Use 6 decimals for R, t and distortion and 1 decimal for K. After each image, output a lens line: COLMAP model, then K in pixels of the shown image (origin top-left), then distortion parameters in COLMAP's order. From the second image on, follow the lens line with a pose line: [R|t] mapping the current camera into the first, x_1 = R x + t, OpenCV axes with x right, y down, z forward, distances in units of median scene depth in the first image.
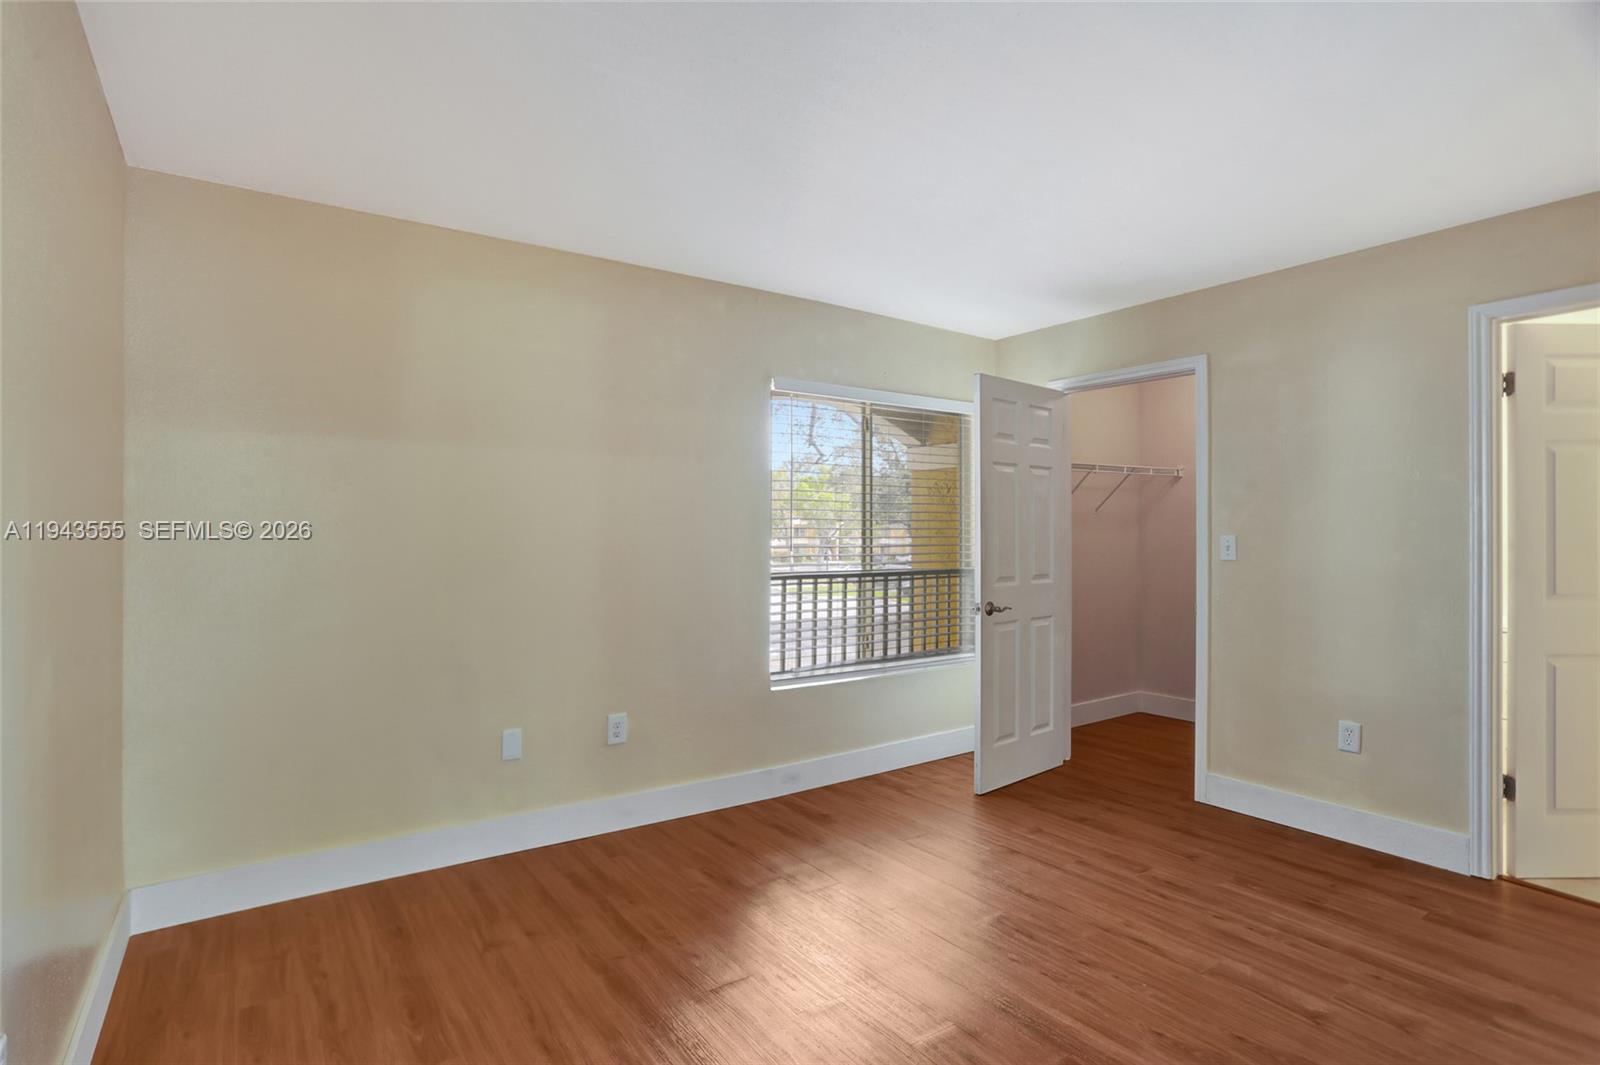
lens RADIAL K [[793.2, 0, 764.6], [0, 793.2, 534.7], [0, 0, 1]] dist [-0.064806, 0.031048]
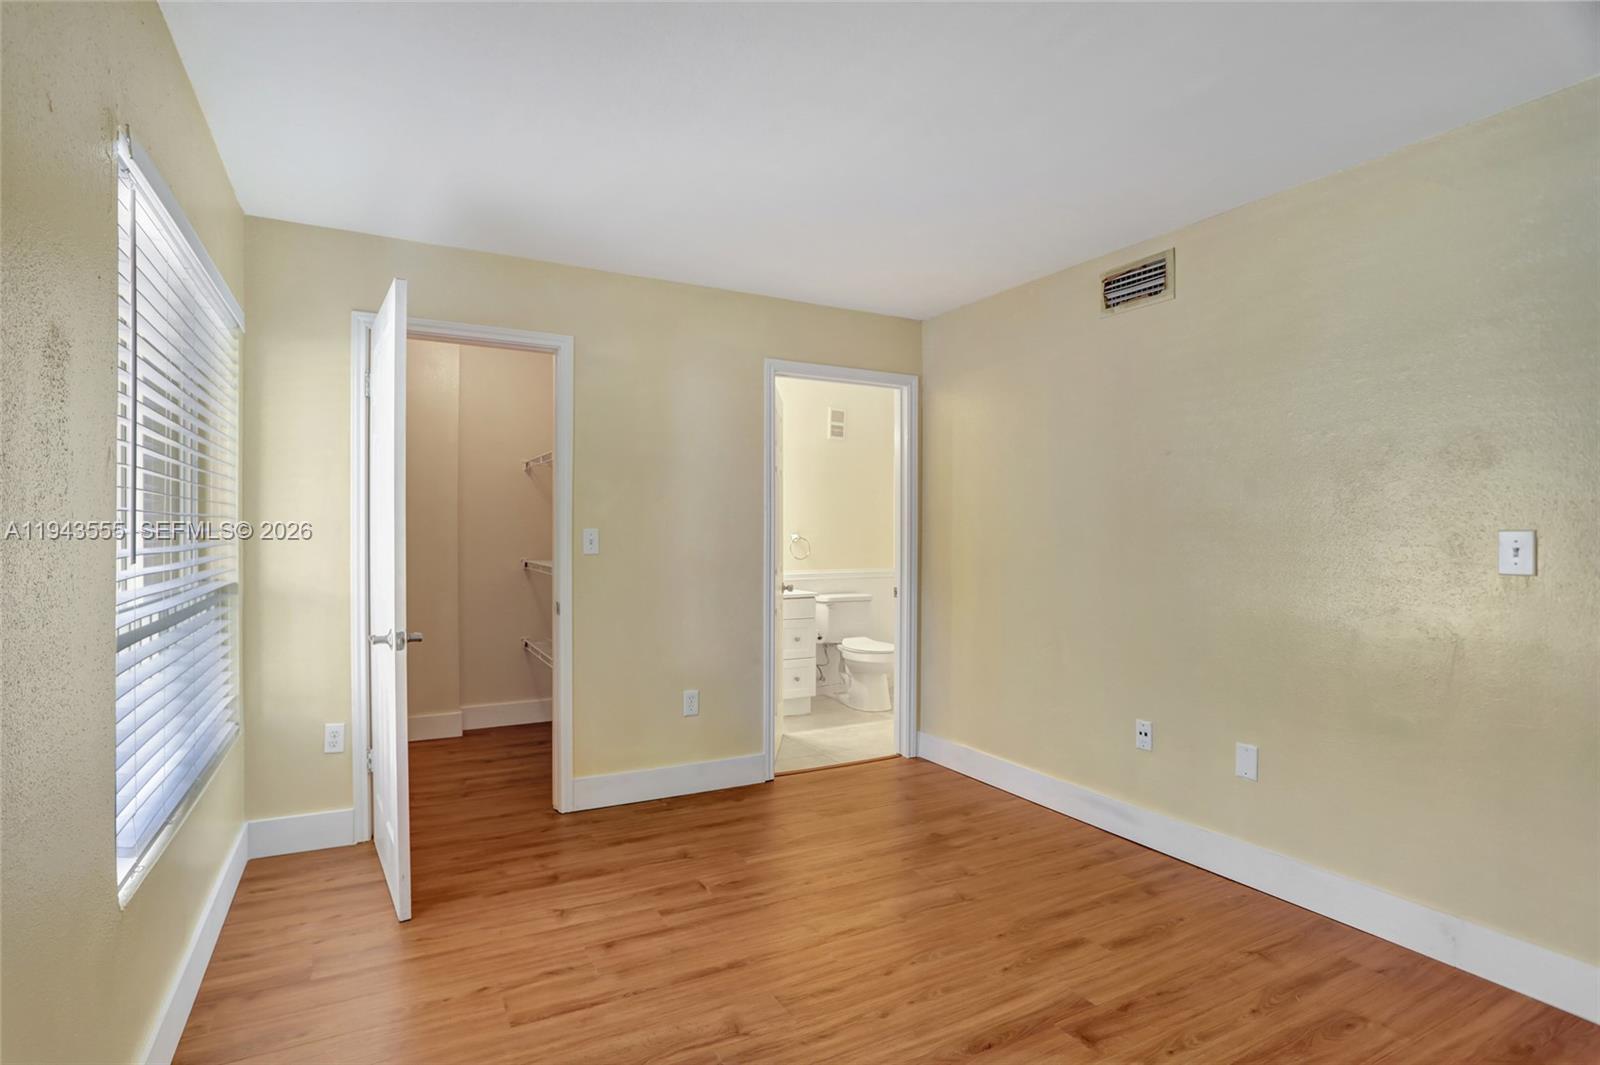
lens RADIAL K [[793.2, 0, 764.6], [0, 793.2, 534.7], [0, 0, 1]] dist [-0.064806, 0.031048]
pose [[0.116786, -0.004069, 0.993149, -0.403735], [-0.003875, 0.999982, 0.004553, 0.003975], [-0.993150, -0.004380, 0.116768, 0.748865]]
